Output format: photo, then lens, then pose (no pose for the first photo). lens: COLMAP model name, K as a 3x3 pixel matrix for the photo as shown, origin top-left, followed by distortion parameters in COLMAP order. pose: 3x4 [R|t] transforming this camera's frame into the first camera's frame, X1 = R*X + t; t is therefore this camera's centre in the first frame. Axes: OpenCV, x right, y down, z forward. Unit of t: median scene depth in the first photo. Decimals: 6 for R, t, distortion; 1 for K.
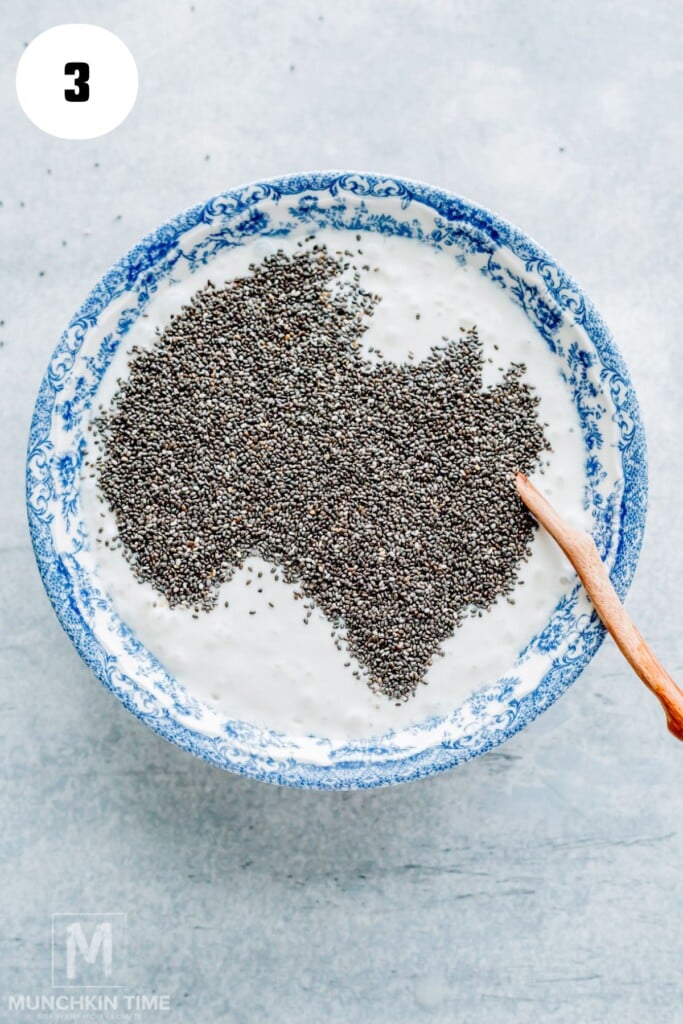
lens RADIAL K [[1608.3, 0, 344.3], [0, 1608.3, 534.1], [0, 0, 1]] dist [-0.210524, 0.062266]
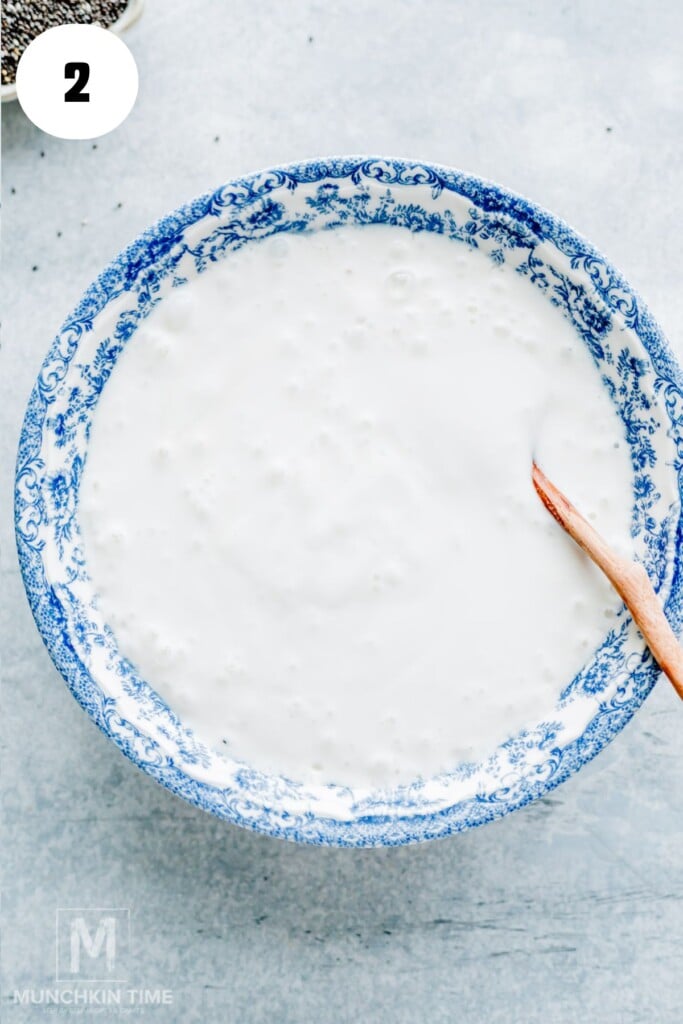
lens RADIAL K [[1608.3, 0, 344.3], [0, 1608.3, 534.1], [0, 0, 1]] dist [-0.210524, 0.062266]
pose [[0.999860, 0.000470, -0.016701, 0.001743], [-0.000080, 0.999727, 0.023371, -0.036786], [0.016708, -0.023367, 0.999587, 0.102121]]
